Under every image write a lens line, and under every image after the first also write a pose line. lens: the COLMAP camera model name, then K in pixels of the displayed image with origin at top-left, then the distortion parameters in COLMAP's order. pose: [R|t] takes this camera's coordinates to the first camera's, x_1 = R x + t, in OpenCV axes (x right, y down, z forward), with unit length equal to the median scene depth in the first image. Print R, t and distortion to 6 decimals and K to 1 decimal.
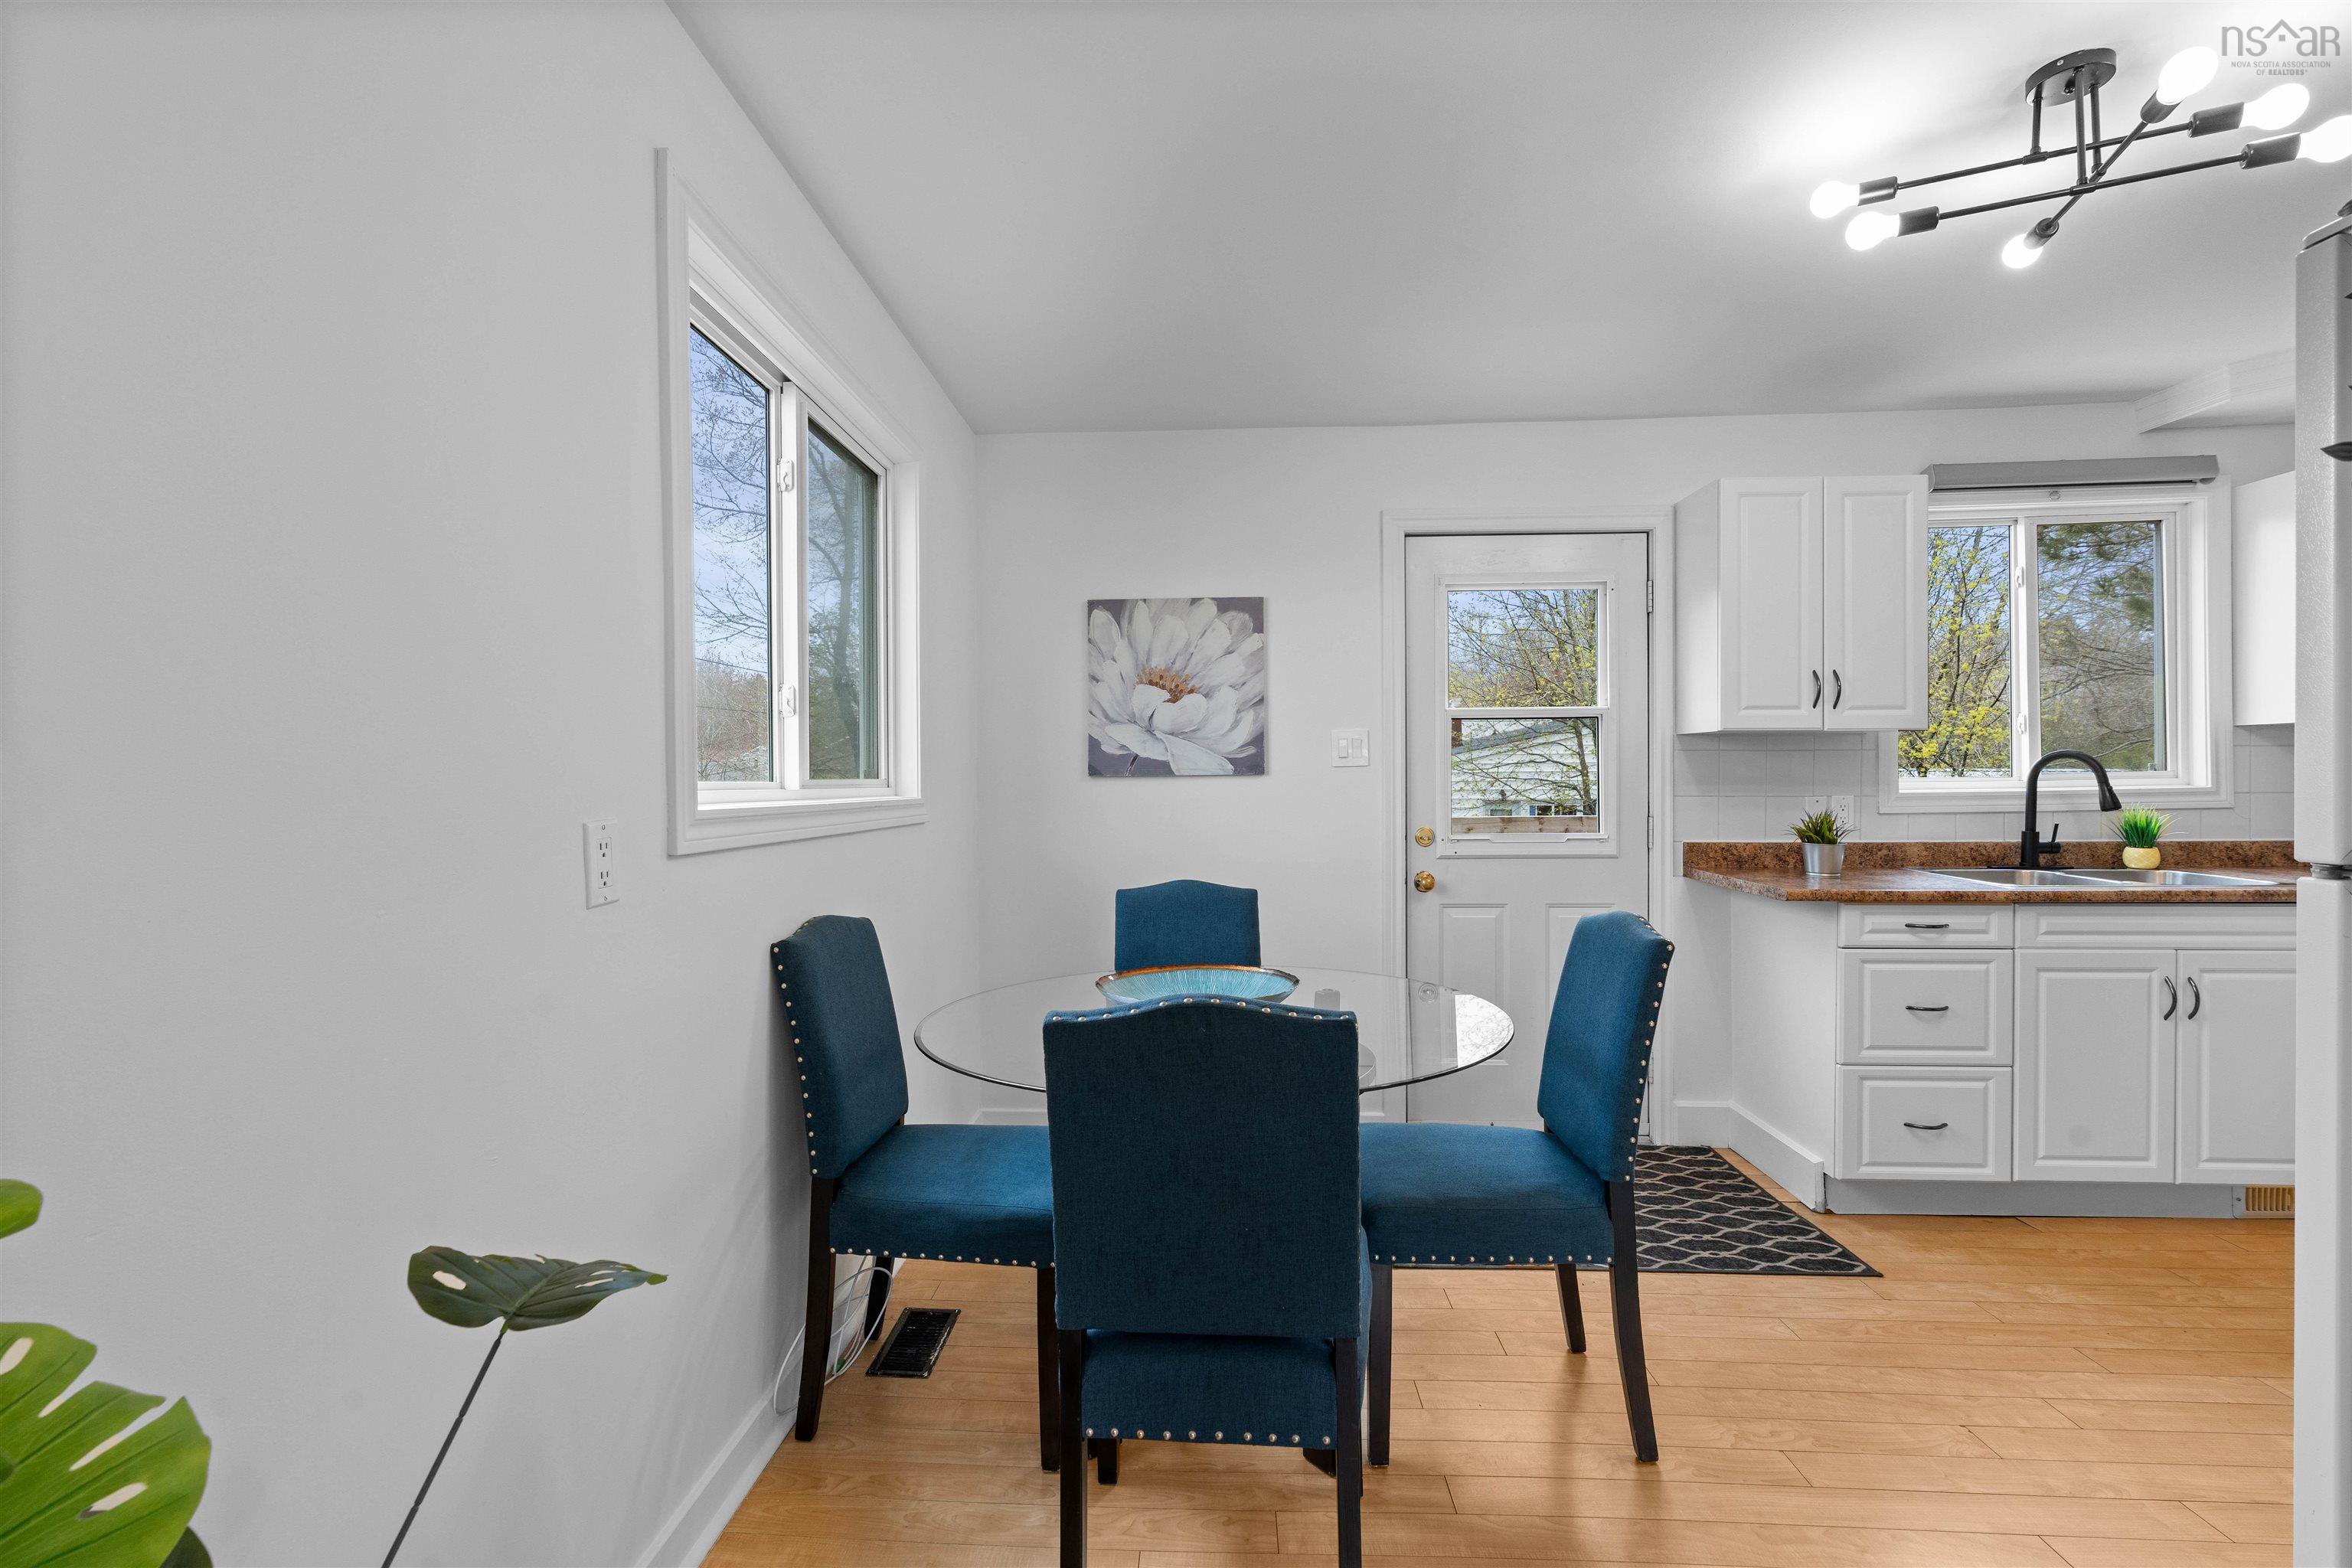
lens RADIAL K [[1057.3, 0, 1166.7], [0, 1057.3, 780.6], [0, 0, 1]] dist [-0.000810, 0.000638]
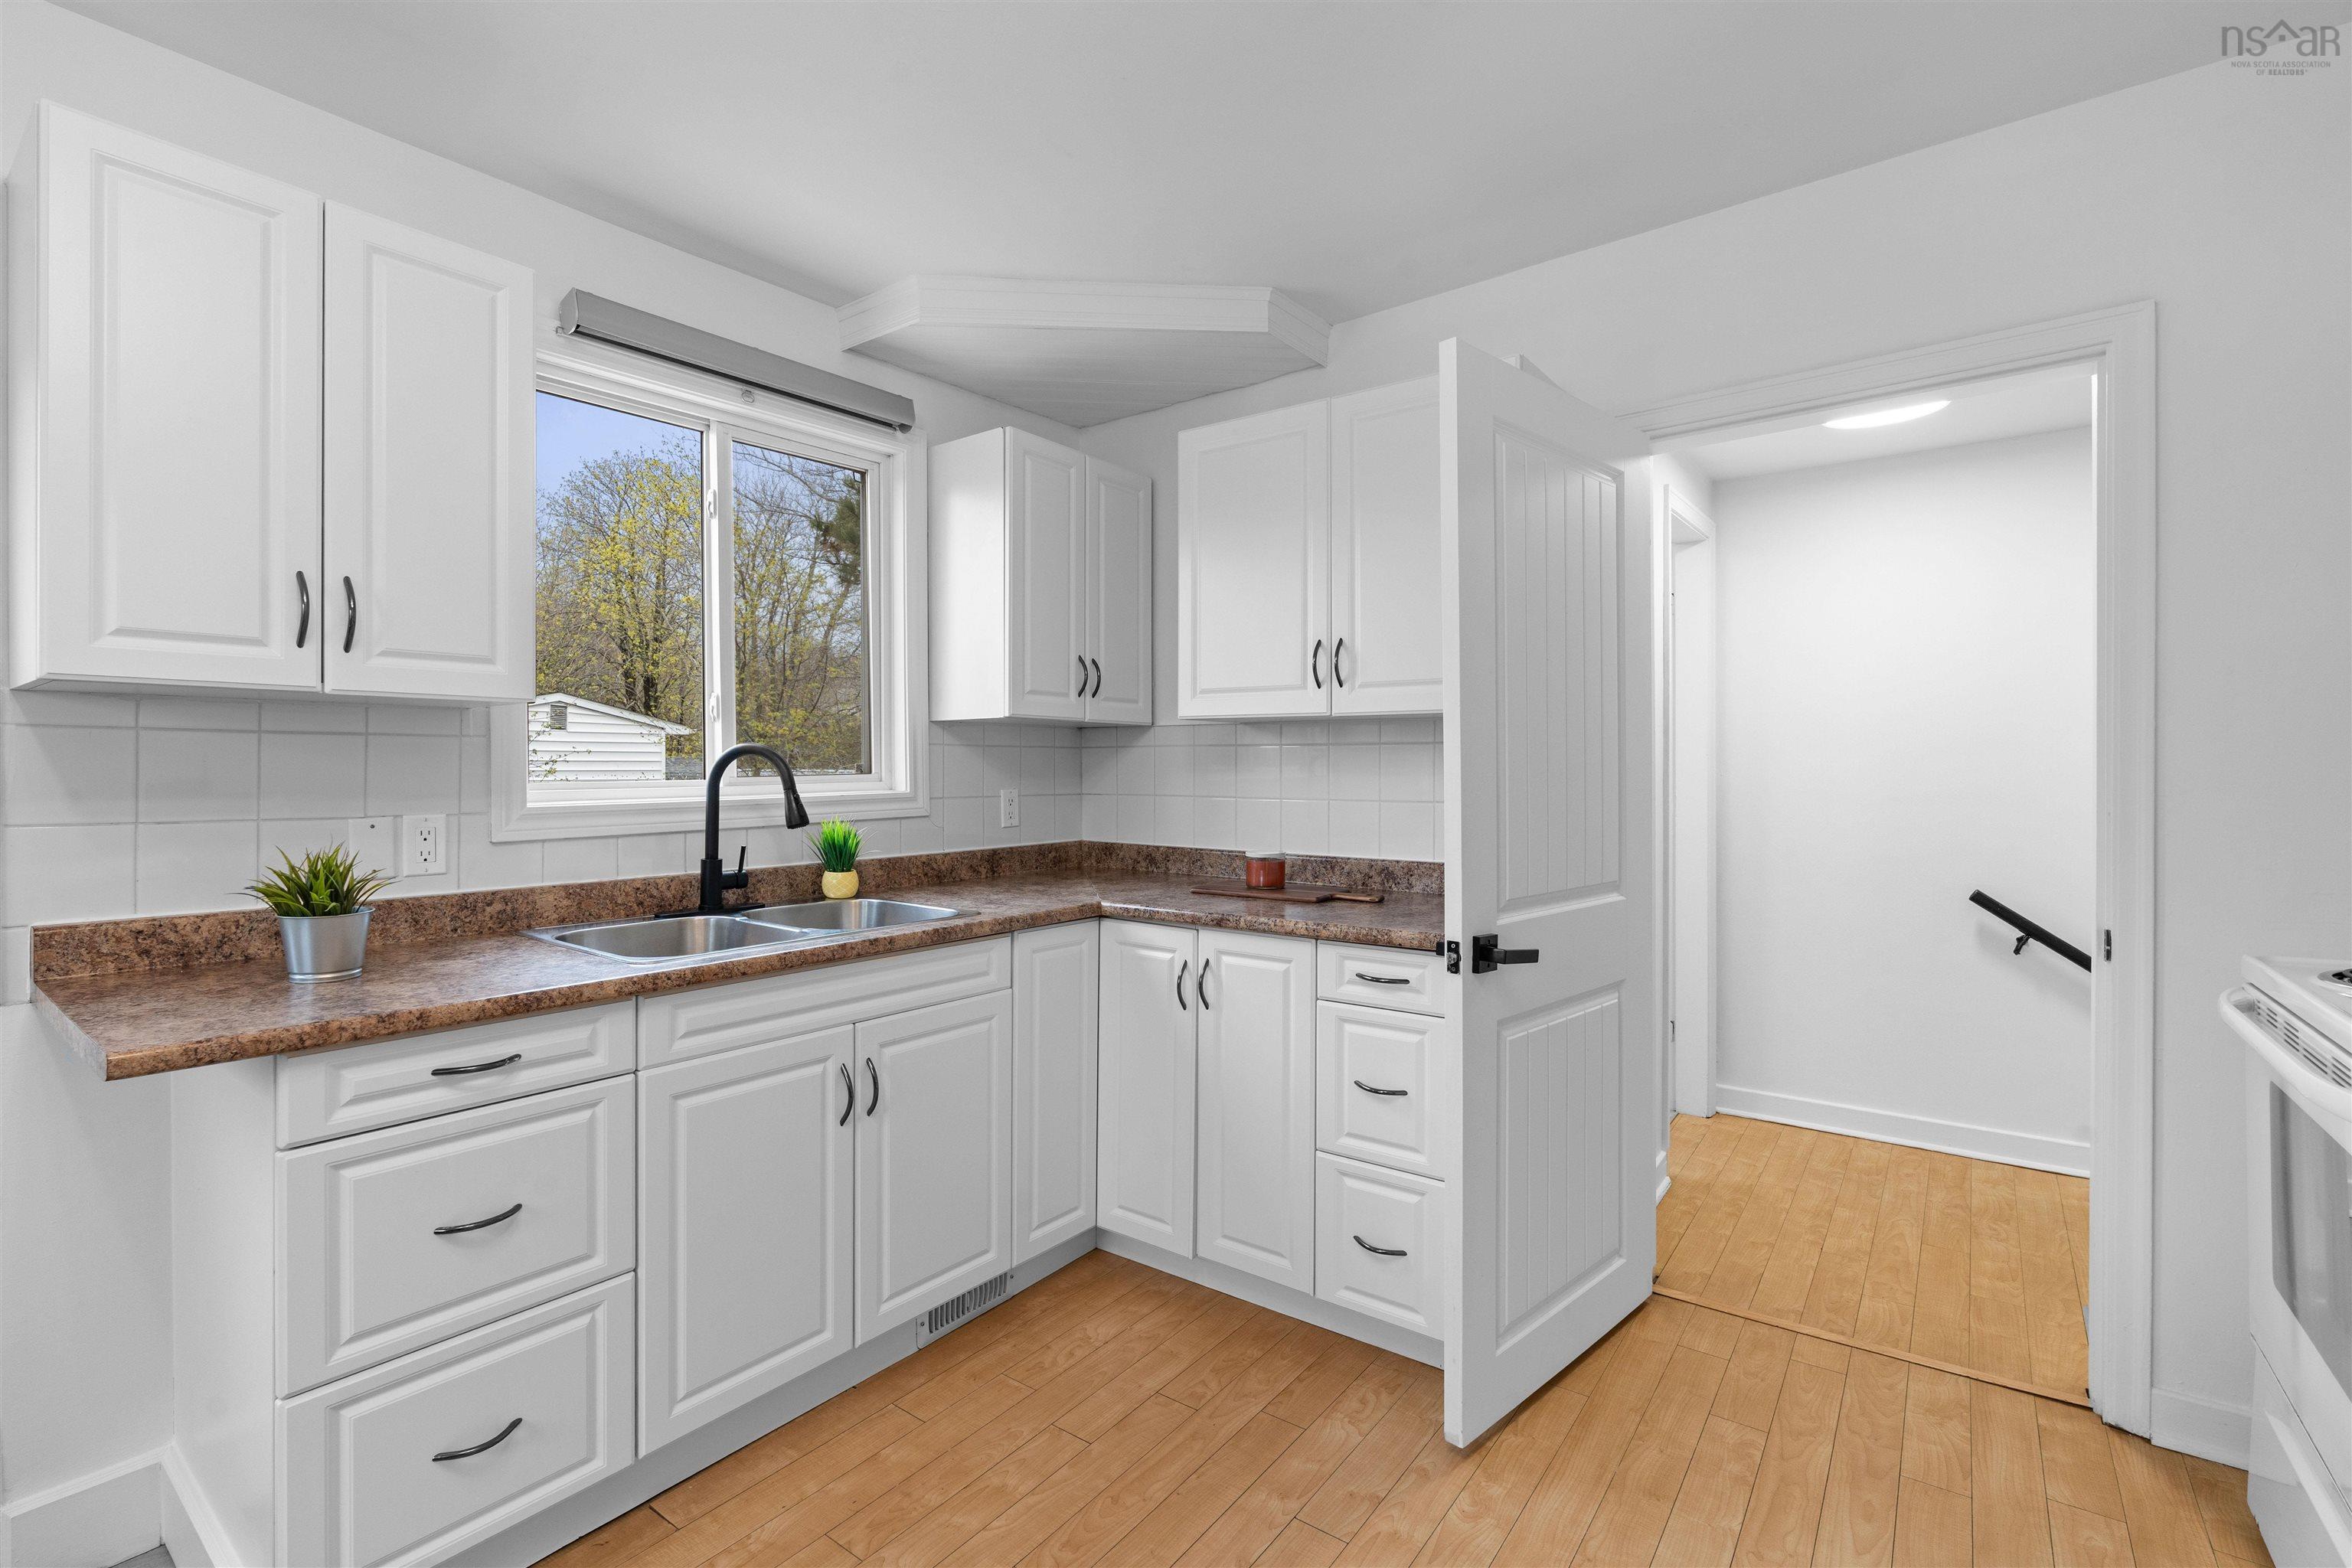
lens RADIAL K [[1057.3, 0, 1166.7], [0, 1057.3, 780.6], [0, 0, 1]] dist [-0.000810, 0.000638]
pose [[0.563155, -0.003875, 0.826342, 0.413315], [0.001704, 0.999992, 0.003528, -0.005851], [-0.826350, -0.000579, 0.563157, 0.360539]]
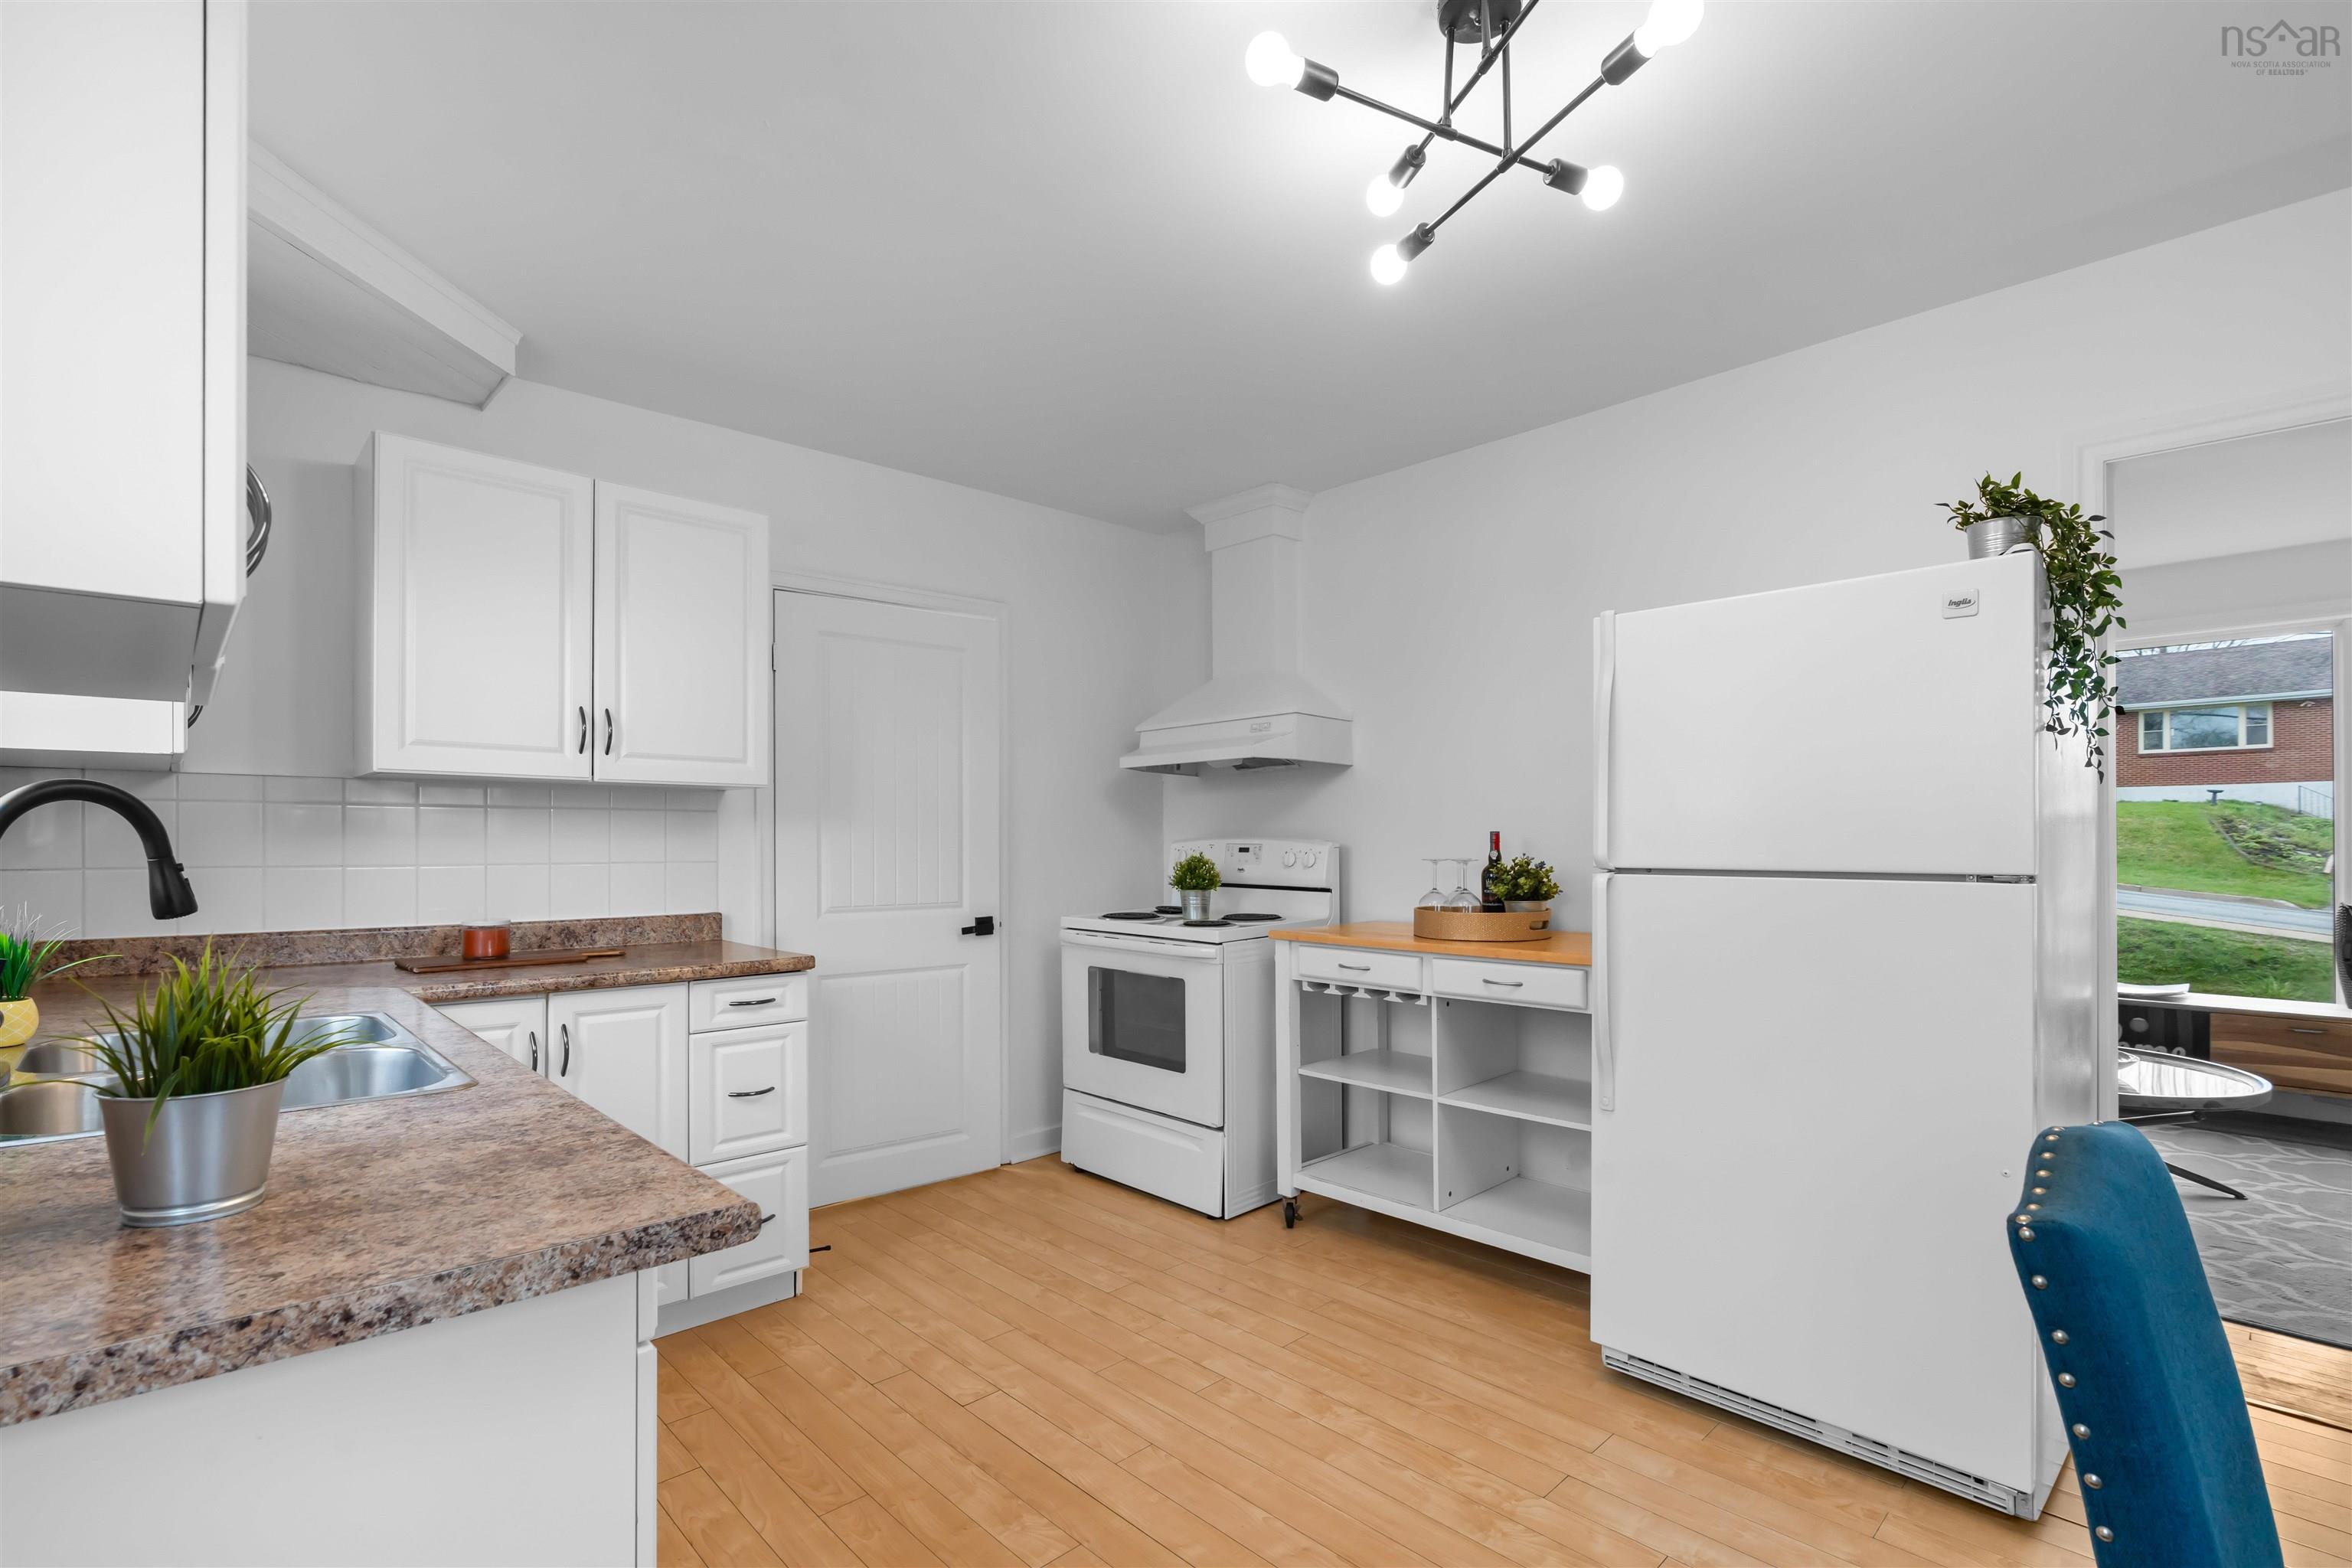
lens RADIAL K [[1082.9, 0, 1139.0], [0, 1082.9, 844.6], [0, 0, 1]] dist [-0.000137, 0.000179]
pose [[-0.712044, 0.003277, 0.702128, 0.241956], [0.009076, 0.999949, 0.004538, -0.001662], [-0.702077, 0.009604, -0.712037, 0.994608]]
